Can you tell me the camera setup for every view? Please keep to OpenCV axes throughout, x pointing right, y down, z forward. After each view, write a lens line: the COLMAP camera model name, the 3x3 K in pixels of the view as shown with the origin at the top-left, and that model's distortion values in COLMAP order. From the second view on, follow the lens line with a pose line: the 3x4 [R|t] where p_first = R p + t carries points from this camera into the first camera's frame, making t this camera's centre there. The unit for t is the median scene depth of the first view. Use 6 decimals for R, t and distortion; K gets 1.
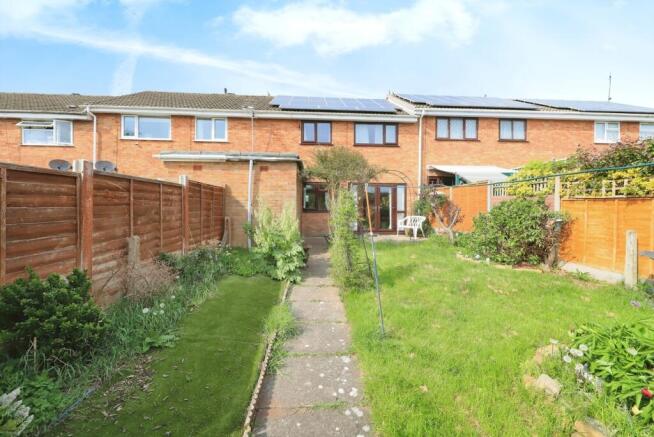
lens RADIAL K [[253.3, 0, 326.9], [0, 253.3, 216.0], [0, 0, 1]] dist [-0.003933, -0.000495]
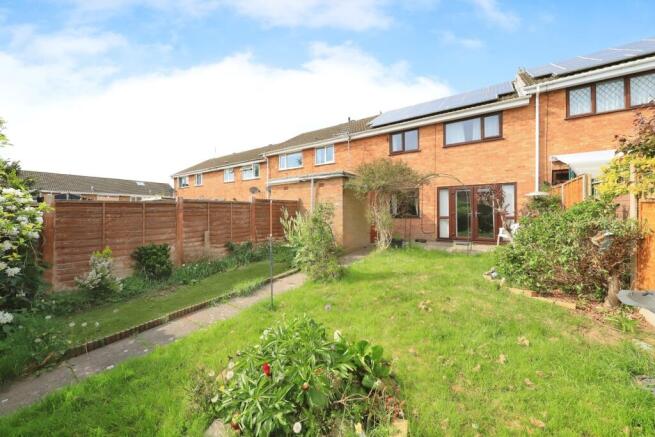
lens RADIAL K [[237.7, 0, 327.5], [0, 237.7, 219.4], [0, 0, 1]] dist [-0.008931, -0.000445]
pose [[0.784495, 0.005951, -0.620107, 0.329591], [-0.008485, 0.999963, -0.001138, -0.005175], [0.620077, 0.006155, 0.784517, 0.038771]]
